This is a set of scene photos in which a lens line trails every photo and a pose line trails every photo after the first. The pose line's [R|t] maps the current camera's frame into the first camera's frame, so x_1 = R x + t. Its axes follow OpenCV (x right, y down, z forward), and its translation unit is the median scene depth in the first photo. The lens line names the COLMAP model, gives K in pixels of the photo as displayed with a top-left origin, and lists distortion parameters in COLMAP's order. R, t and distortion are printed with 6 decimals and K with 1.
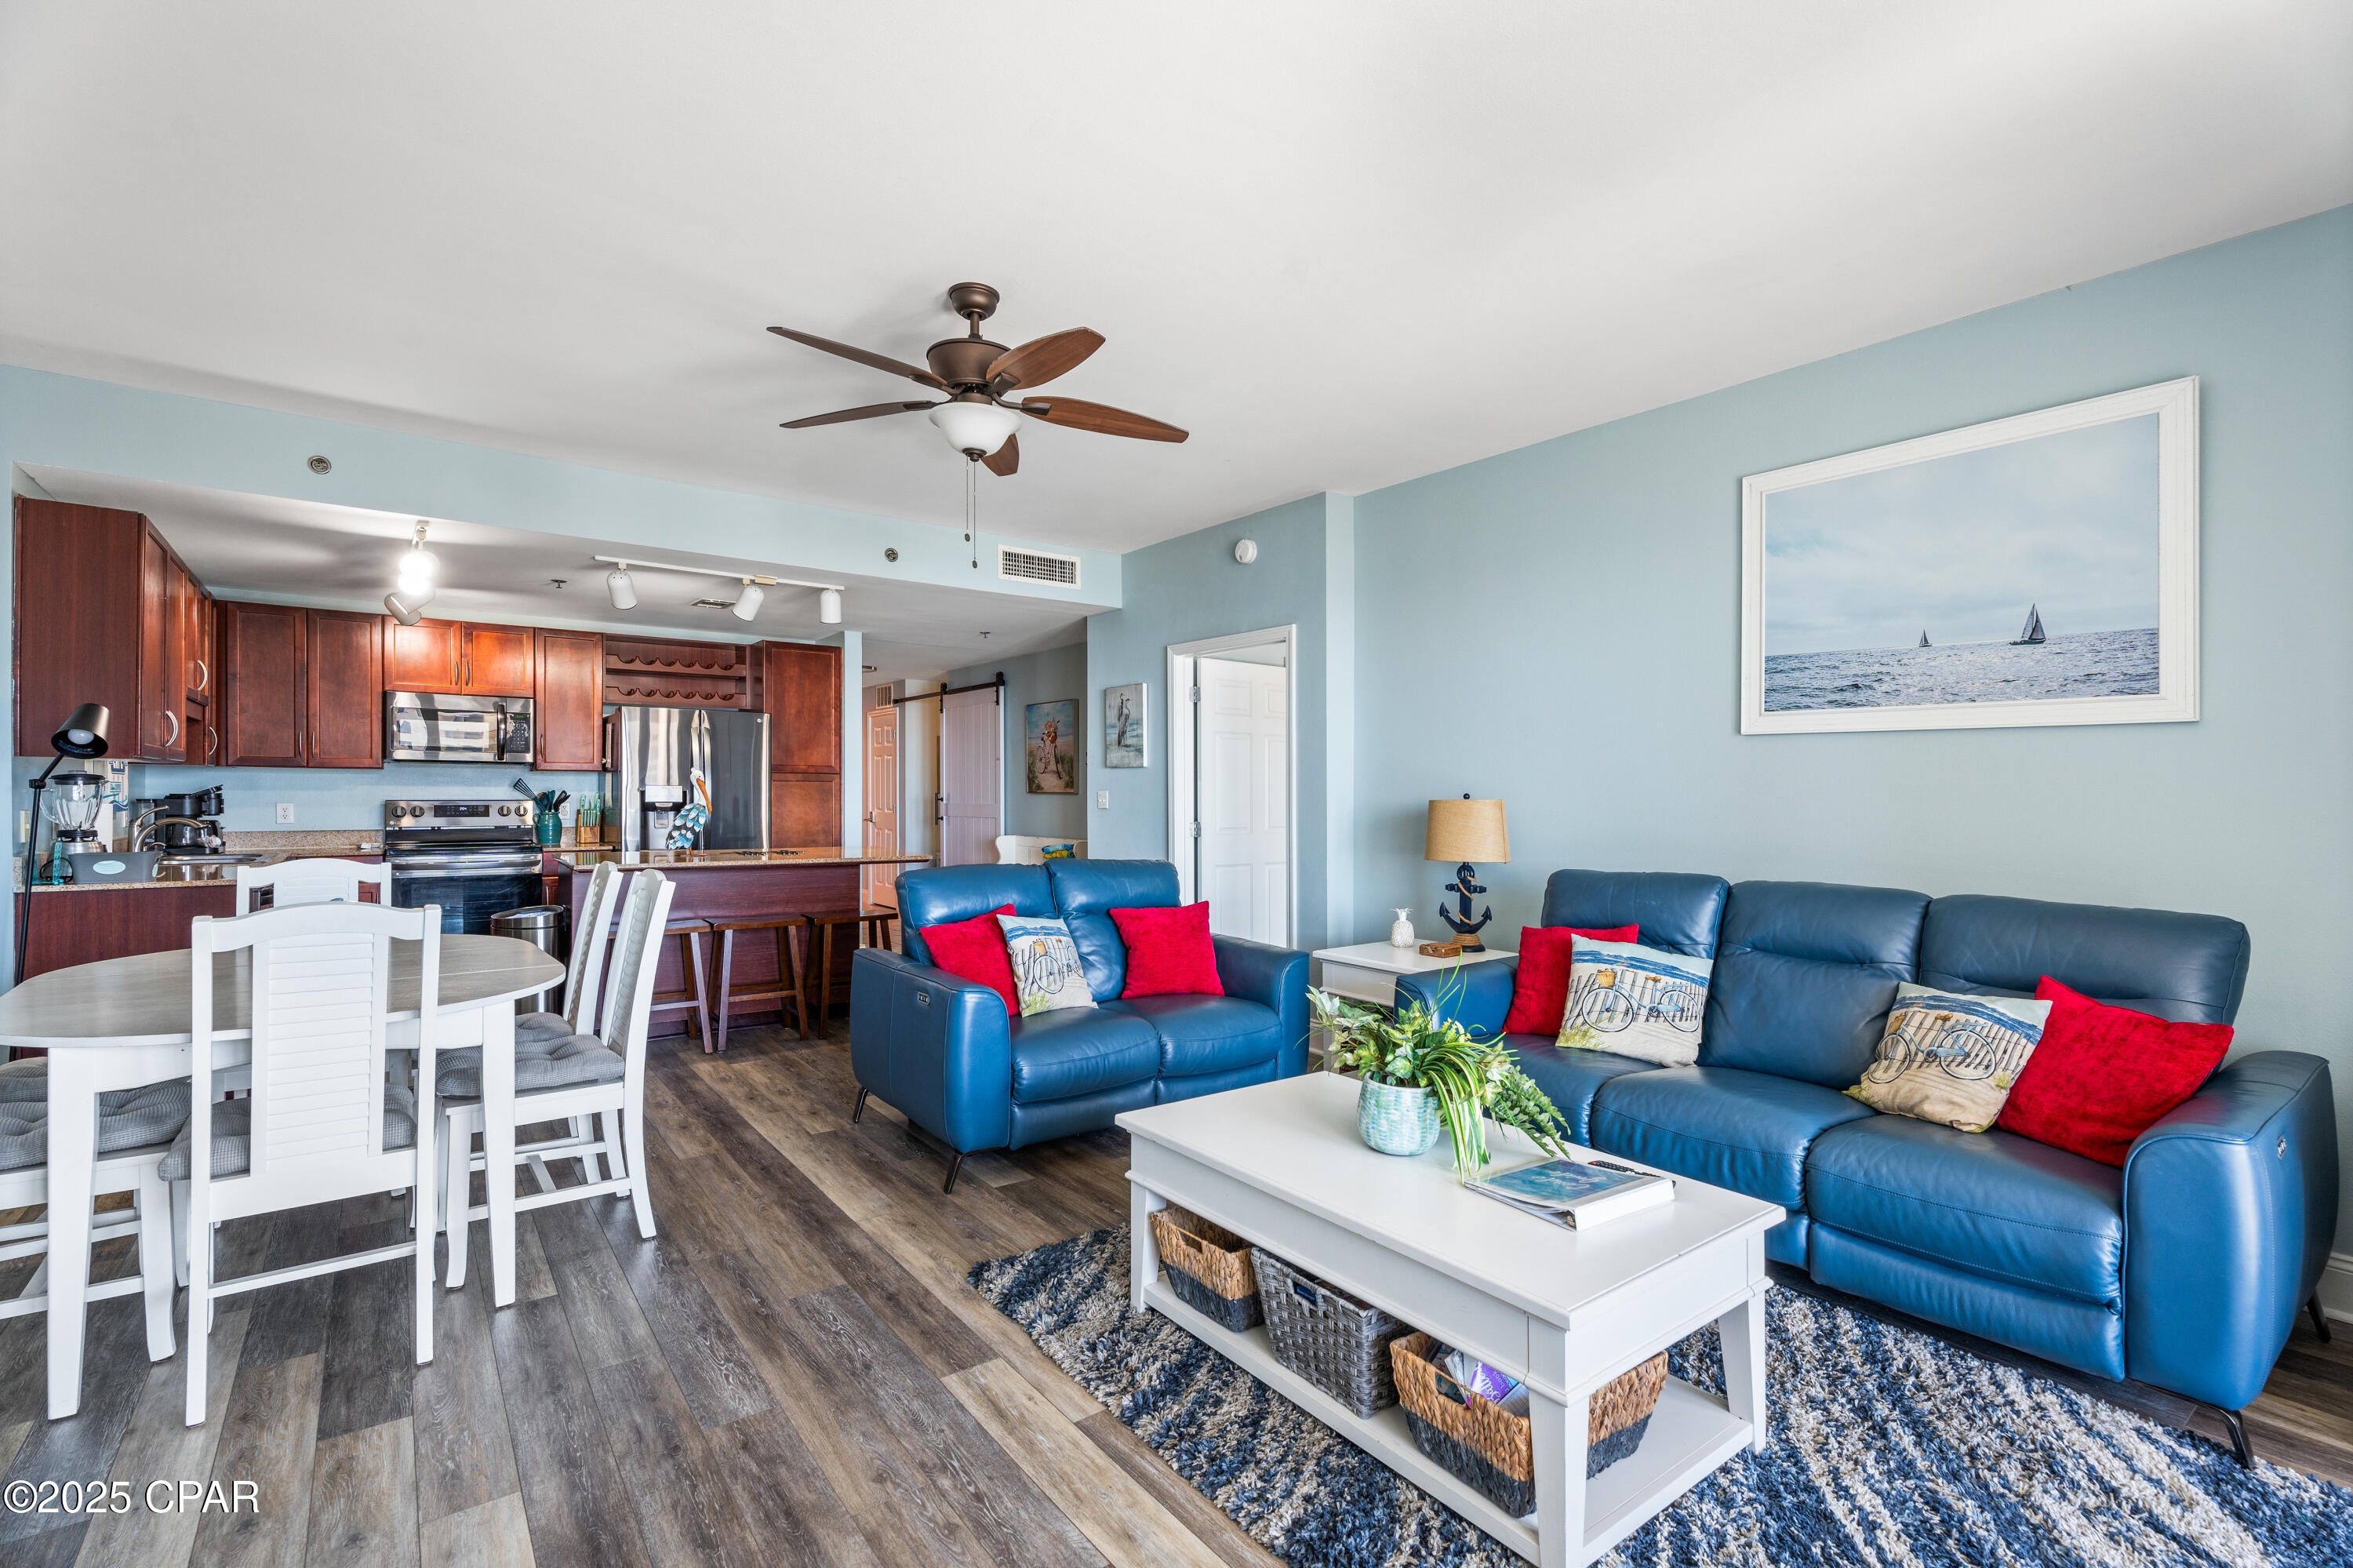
lens RADIAL K [[1059.7, 0, 1173.2], [0, 1059.7, 787.2], [0, 0, 1]] dist [0.005222, -0.000511]
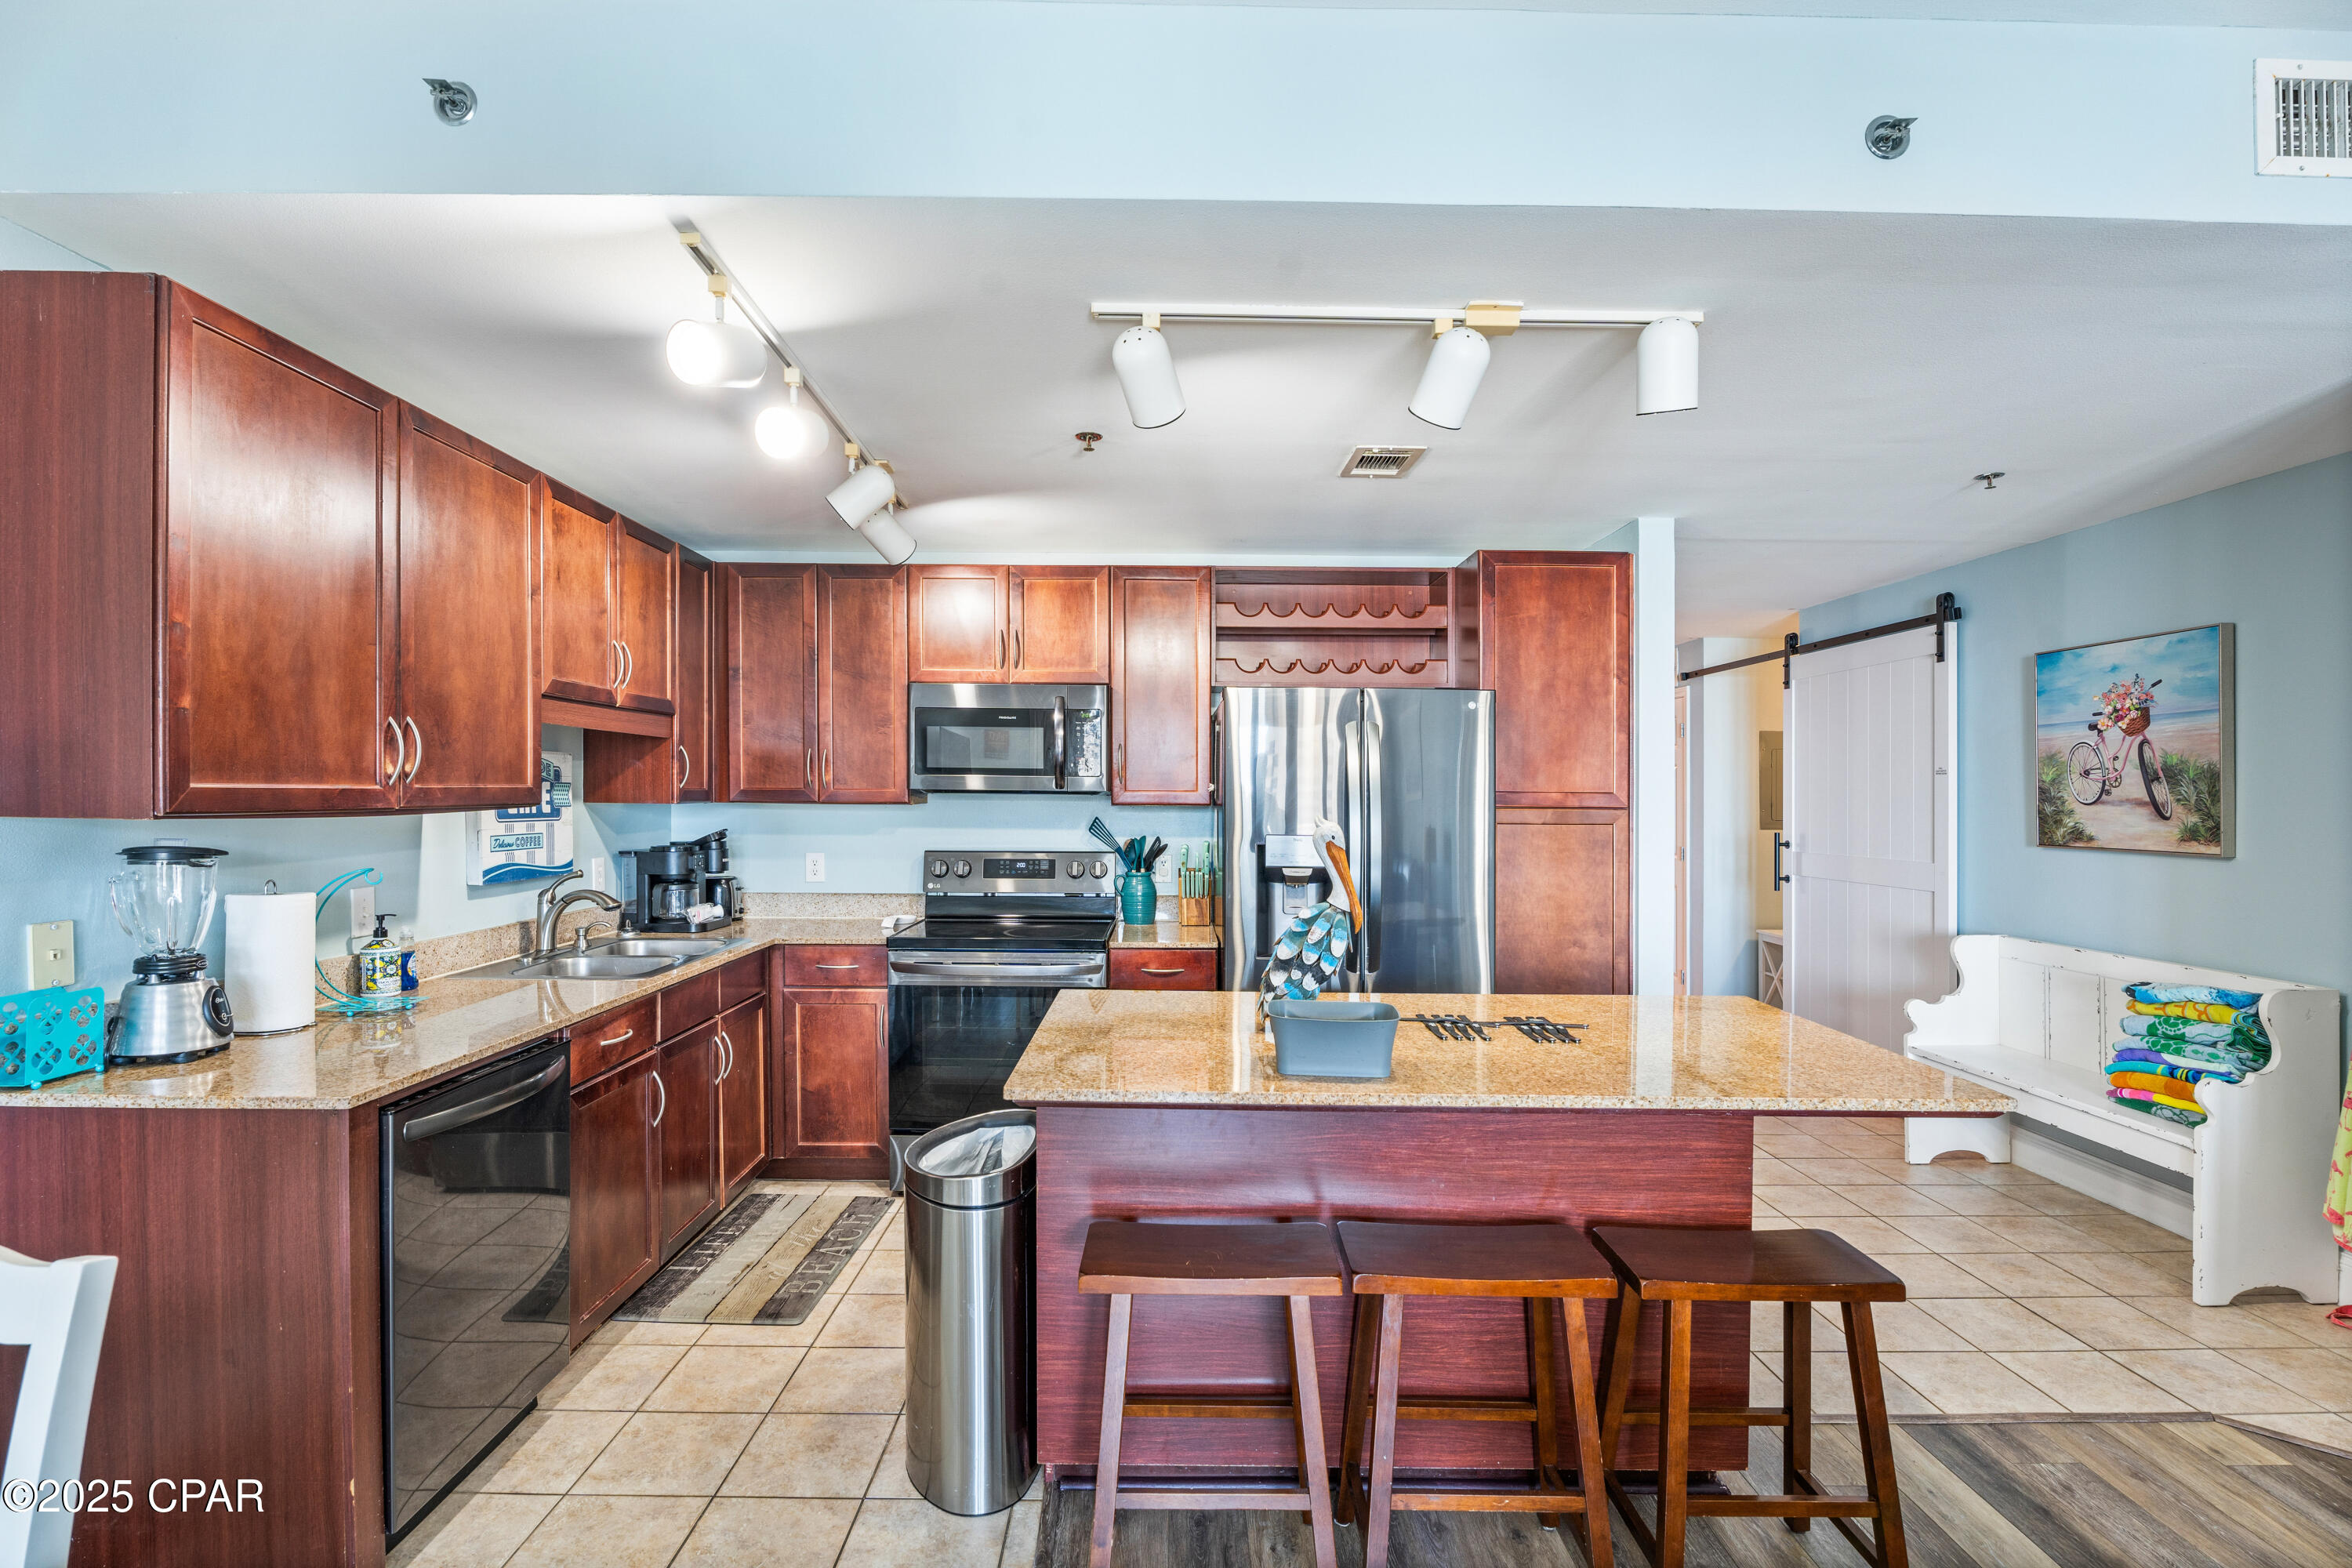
lens RADIAL K [[1110.1, 0, 1167.3], [0, 1110.1, 807.1], [0, 0, 1]] dist [-0.004120, -0.001411]
pose [[0.806645, 0.005975, -0.591006, -0.250248], [0.000610, 0.999940, 0.010943, -0.026143], [0.591036, -0.009188, 0.806593, 0.626547]]
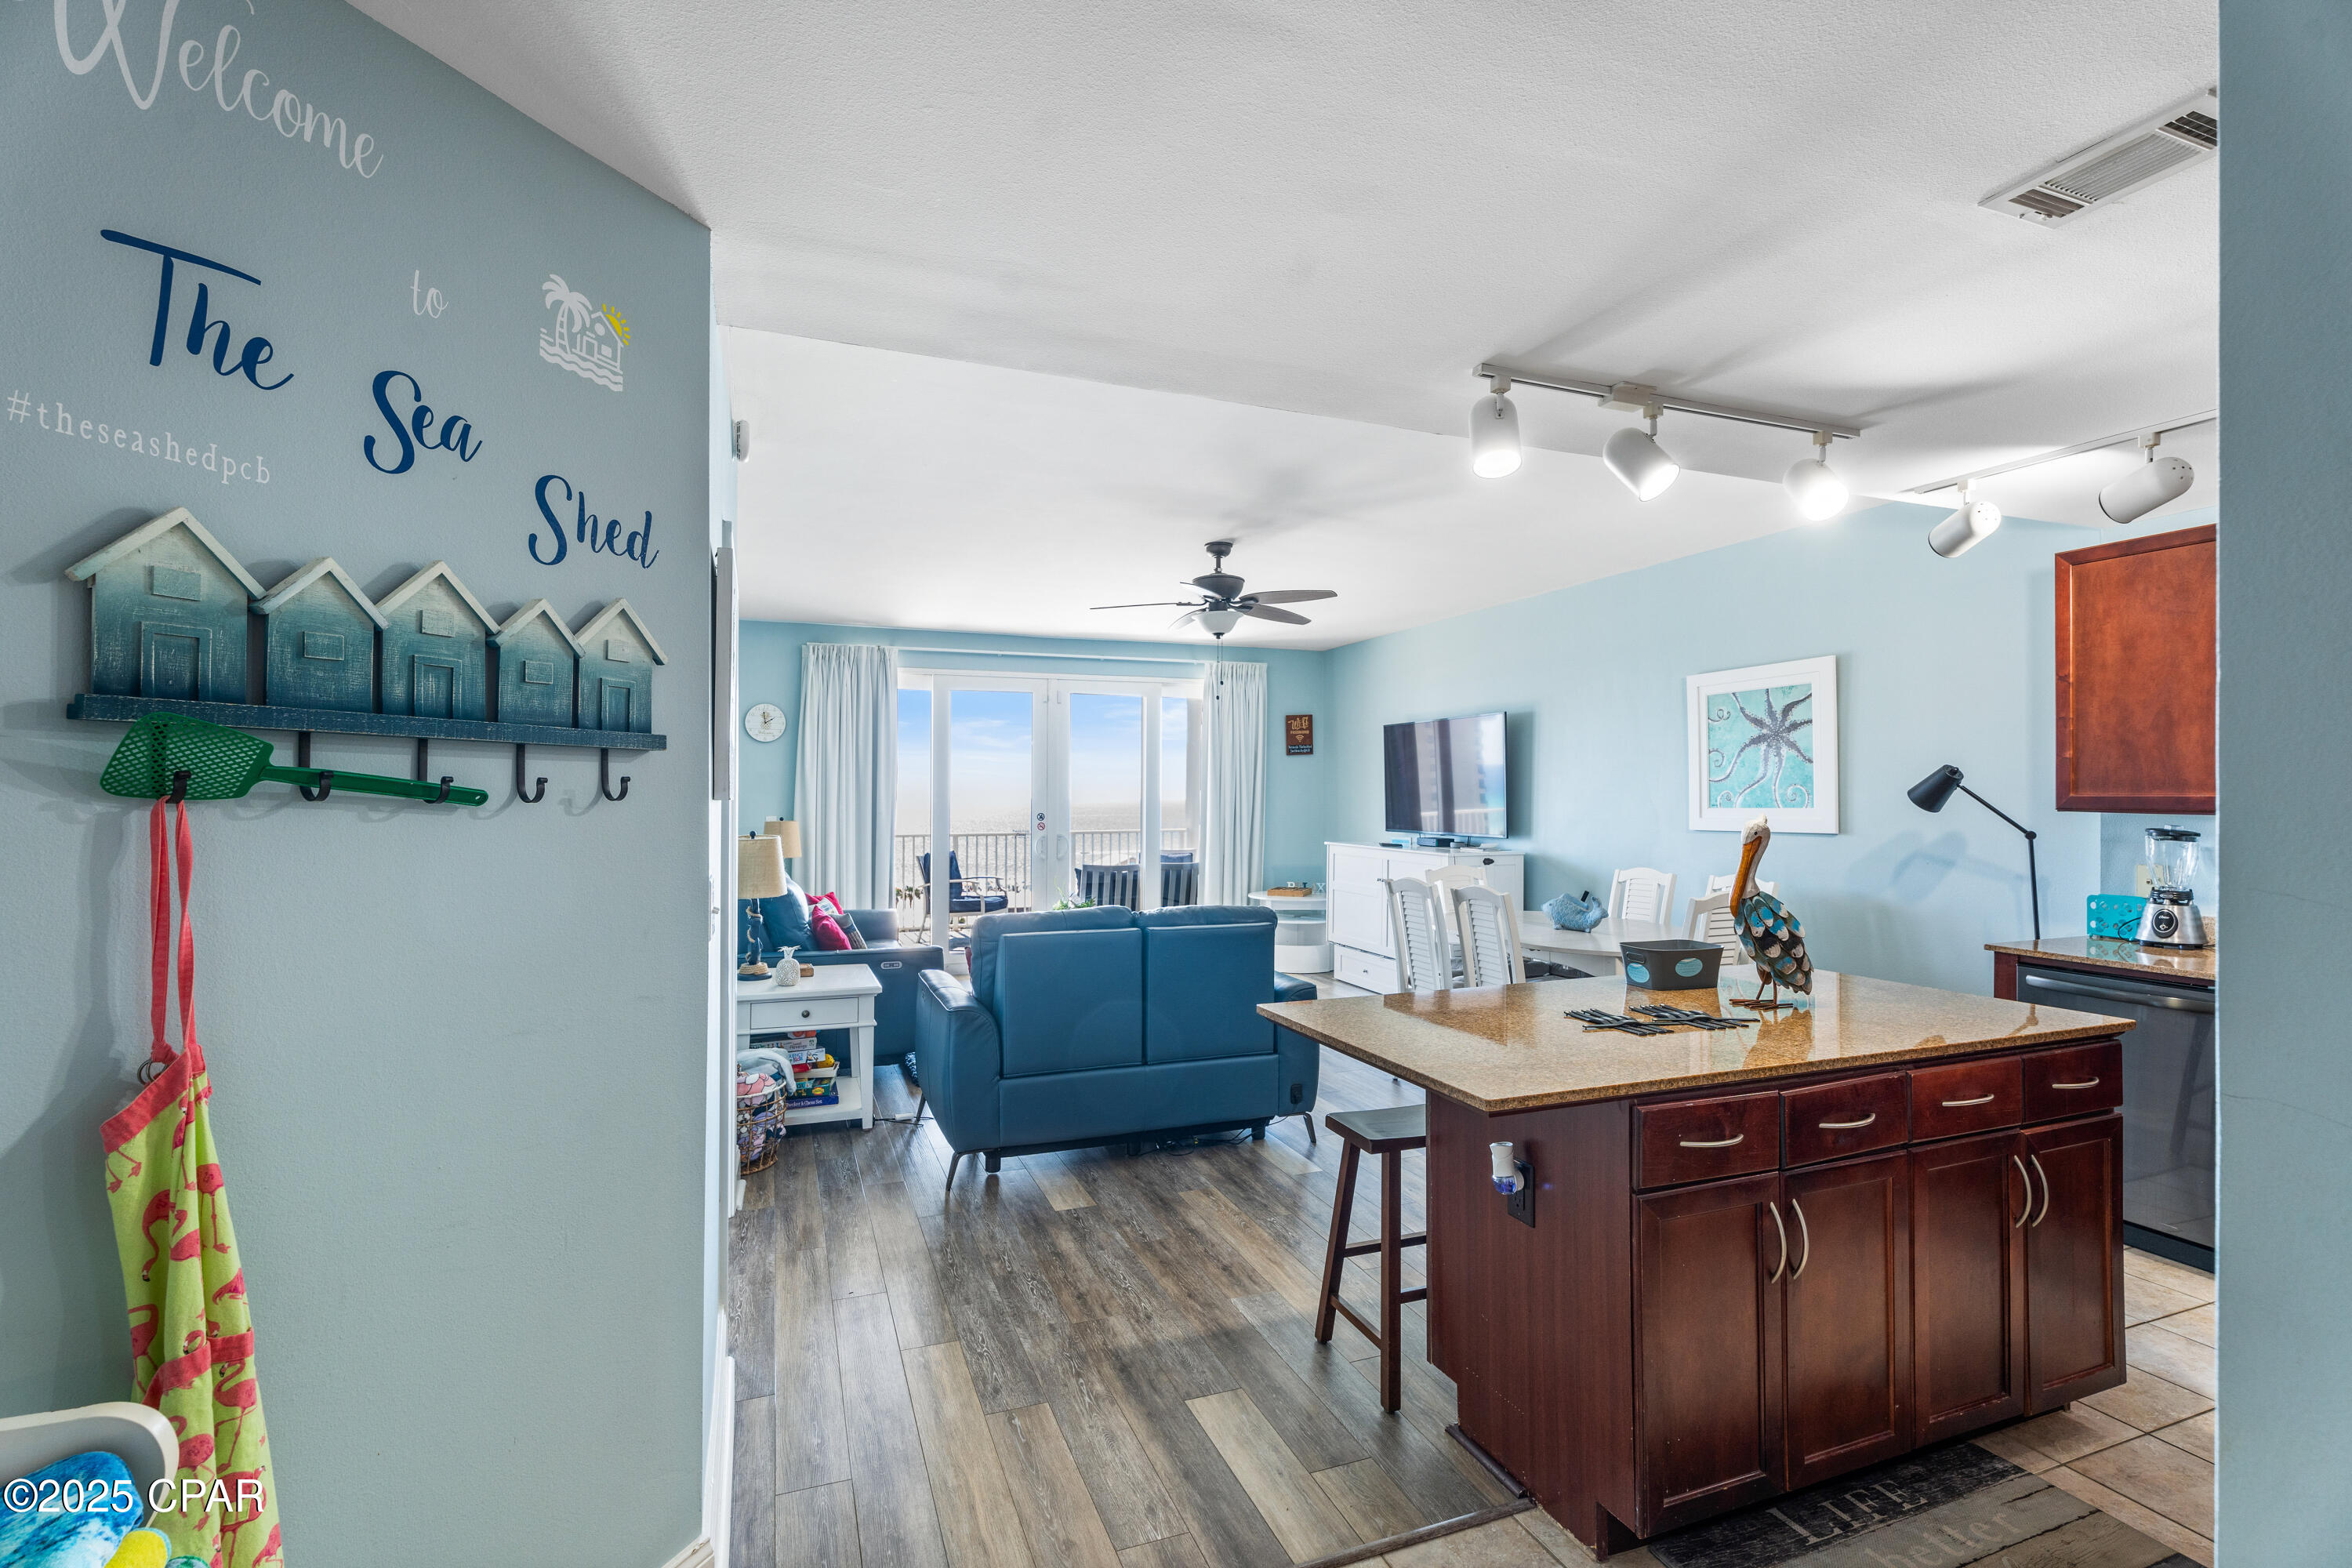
lens RADIAL K [[1059.2, 0, 1181.3], [0, 1059.2, 785.6], [0, 0, 1]] dist [0.005222, -0.000511]
pose [[-0.963642, -0.003903, 0.267166, -0.335010], [-0.007264, 0.999906, -0.011591, -0.023397], [-0.267096, -0.013110, -0.963581, 1.518605]]
